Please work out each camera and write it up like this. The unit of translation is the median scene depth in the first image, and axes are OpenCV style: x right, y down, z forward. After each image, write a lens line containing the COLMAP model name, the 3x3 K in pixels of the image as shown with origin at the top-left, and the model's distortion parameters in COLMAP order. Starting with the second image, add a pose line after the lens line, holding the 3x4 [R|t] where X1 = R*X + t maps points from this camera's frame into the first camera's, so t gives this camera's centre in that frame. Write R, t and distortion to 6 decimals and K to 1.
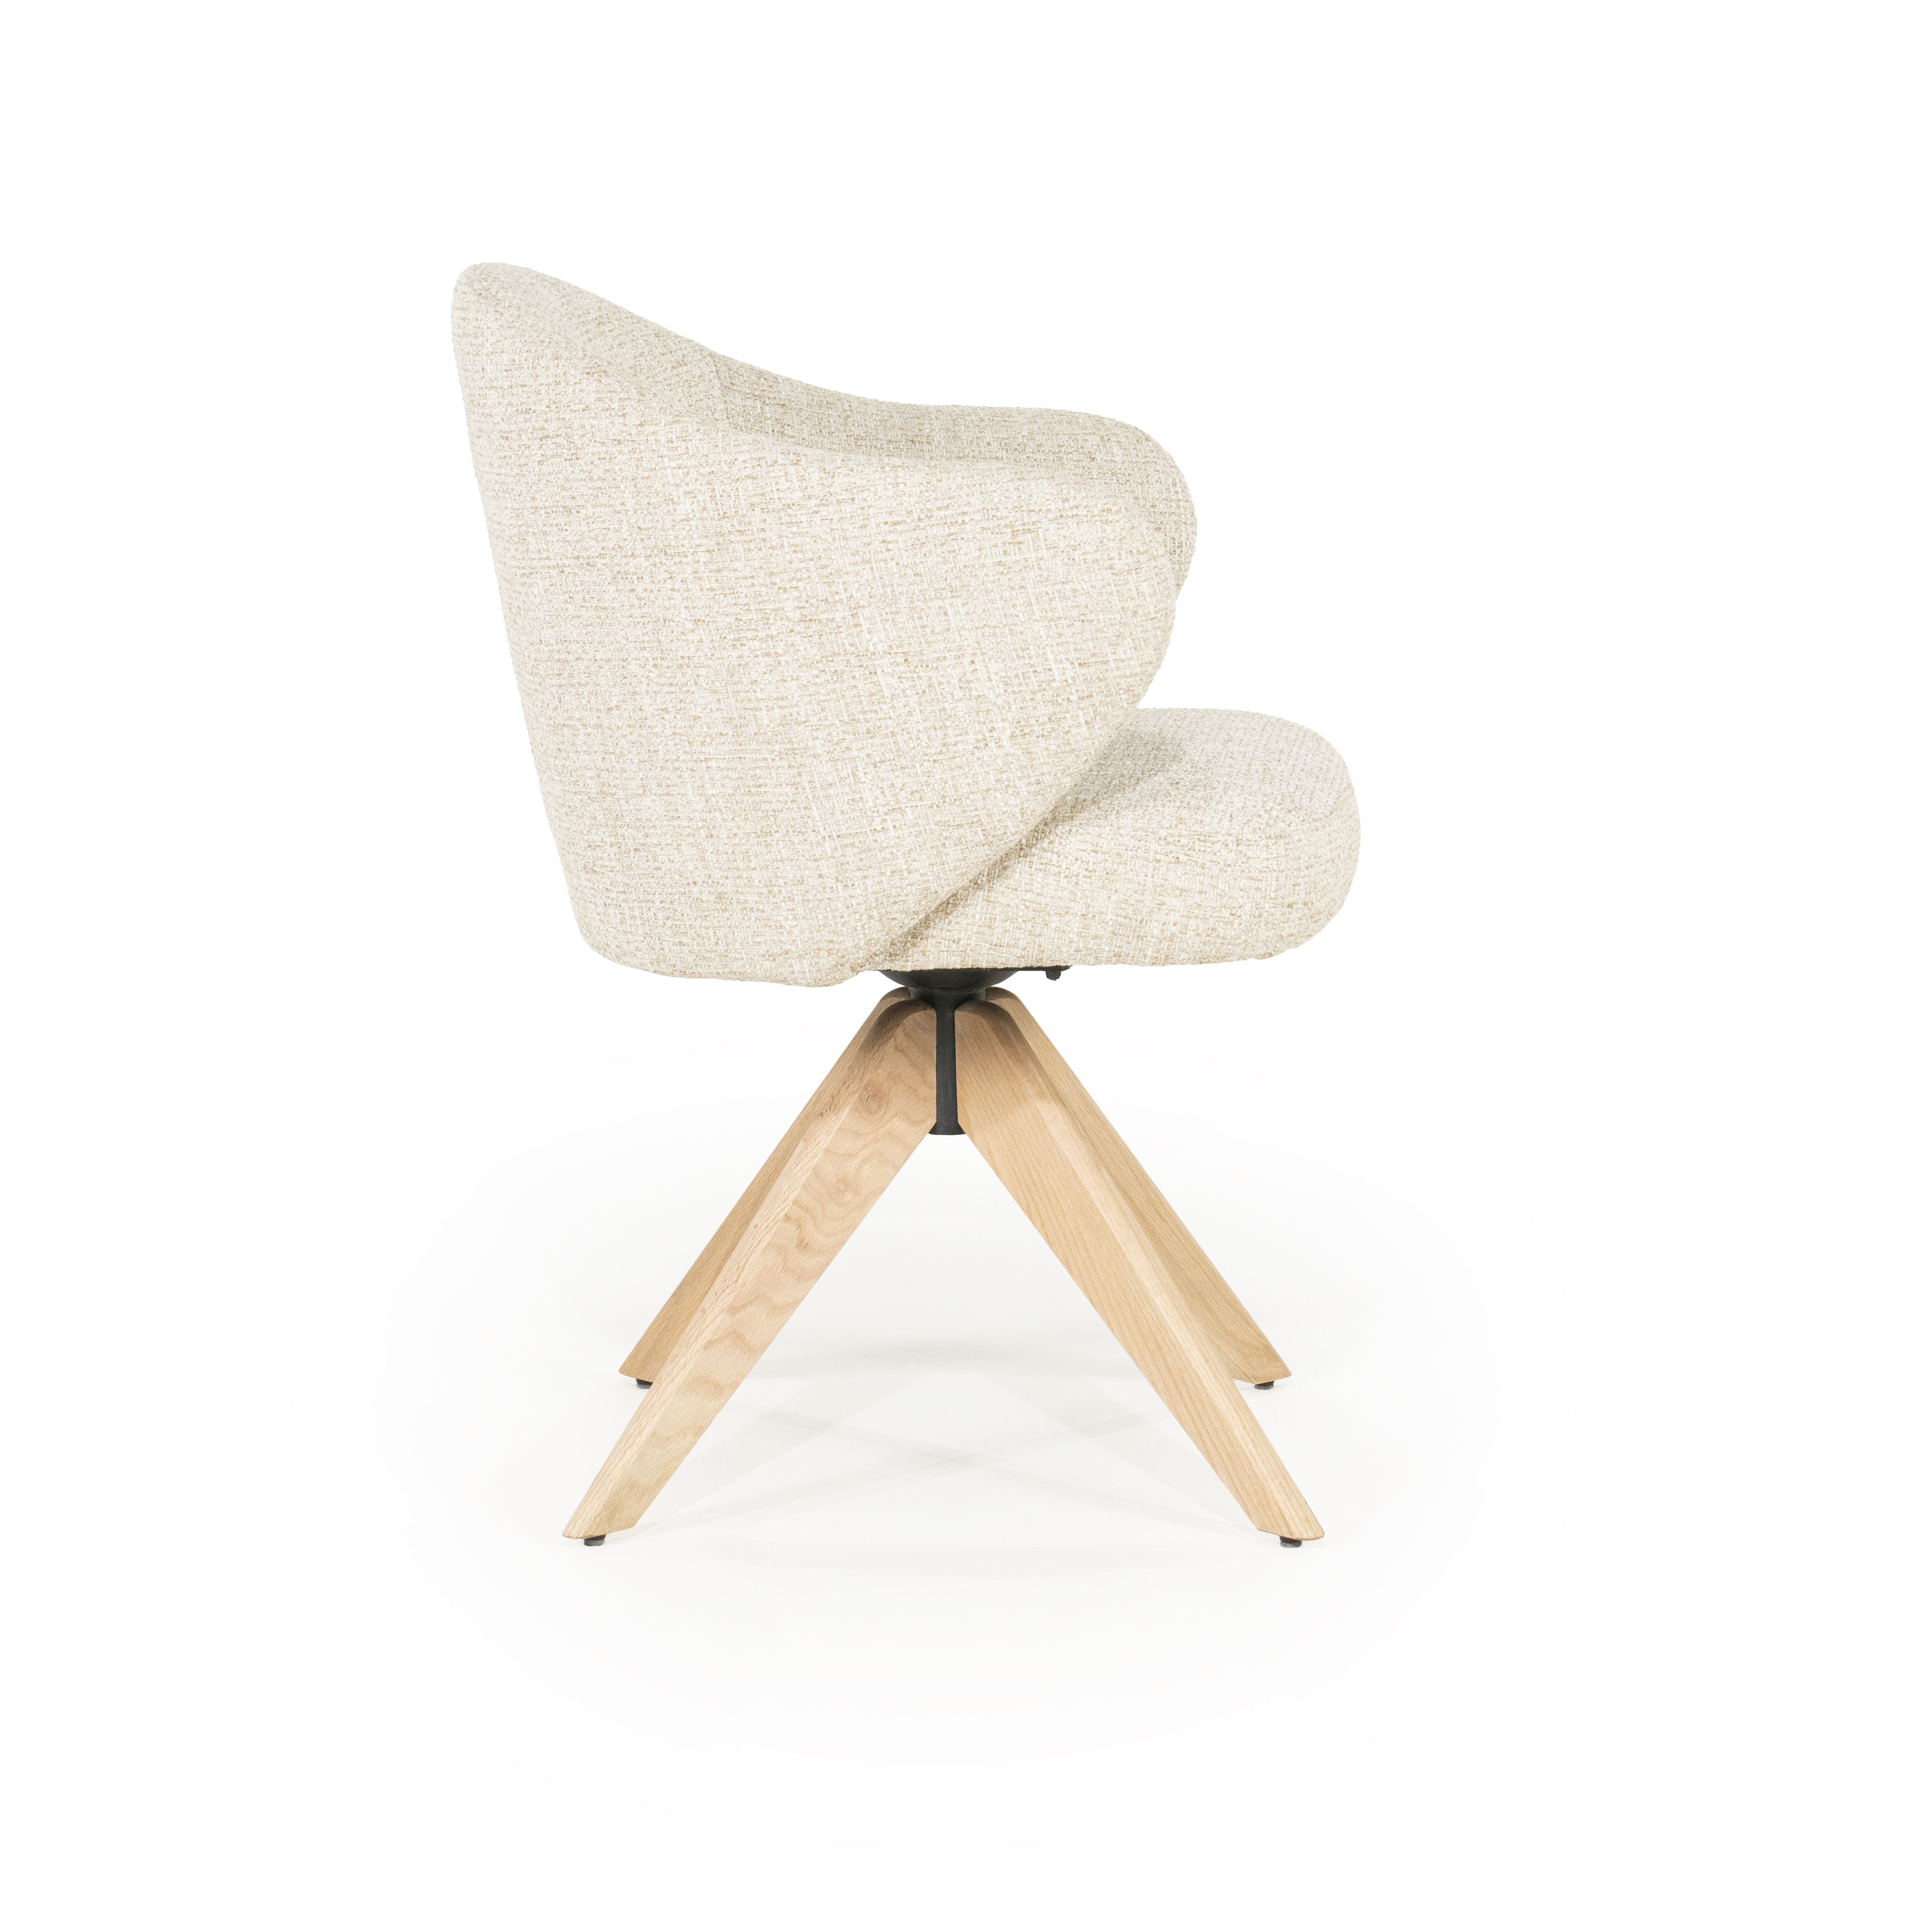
lens RADIAL K [[5486.1, 0, 966.0], [0, 5486.1, 966.0], [0, 0, 1]] dist [0.381417, -0.936212]
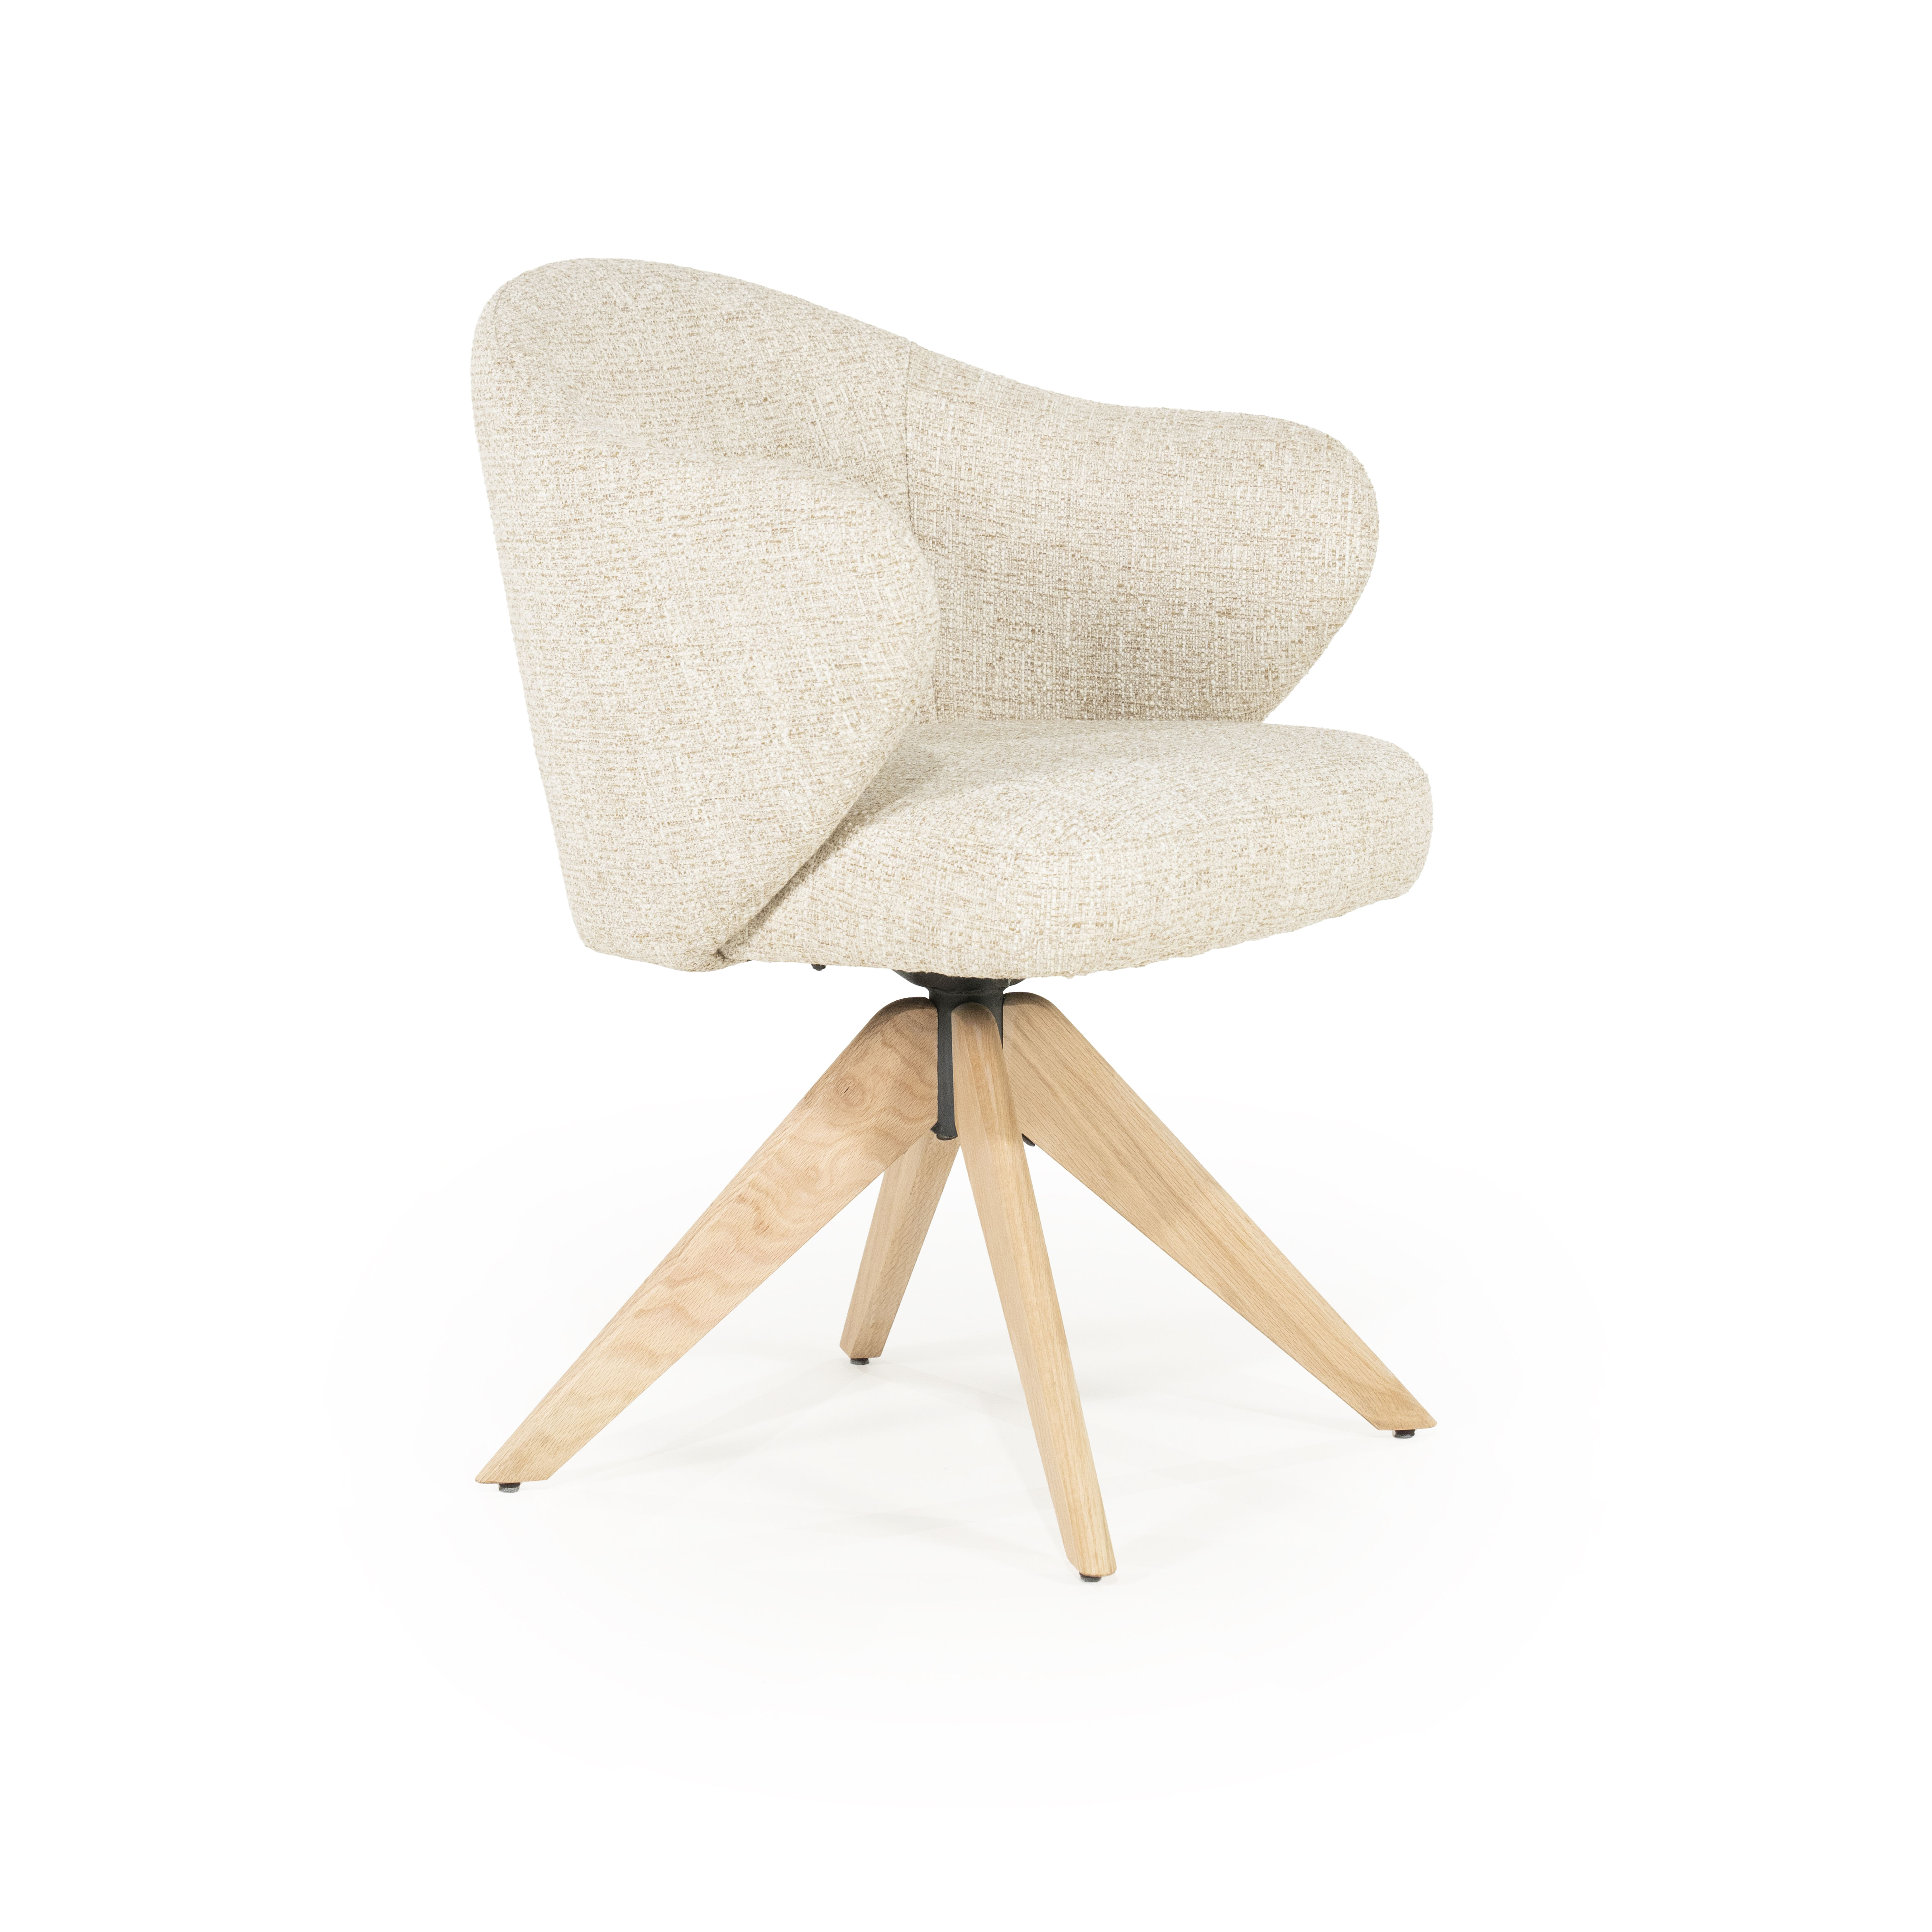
lens RADIAL K [[5486.1, 0, 966.0], [0, 5486.1, 966.0], [0, 0, 1]] dist [0.381417, -0.936212]
pose [[0.865880, 0.076770, -0.494327, 0.530508], [-0.076195, 0.996864, 0.021349, -0.023287], [0.494416, 0.019179, 0.869014, 0.142590]]
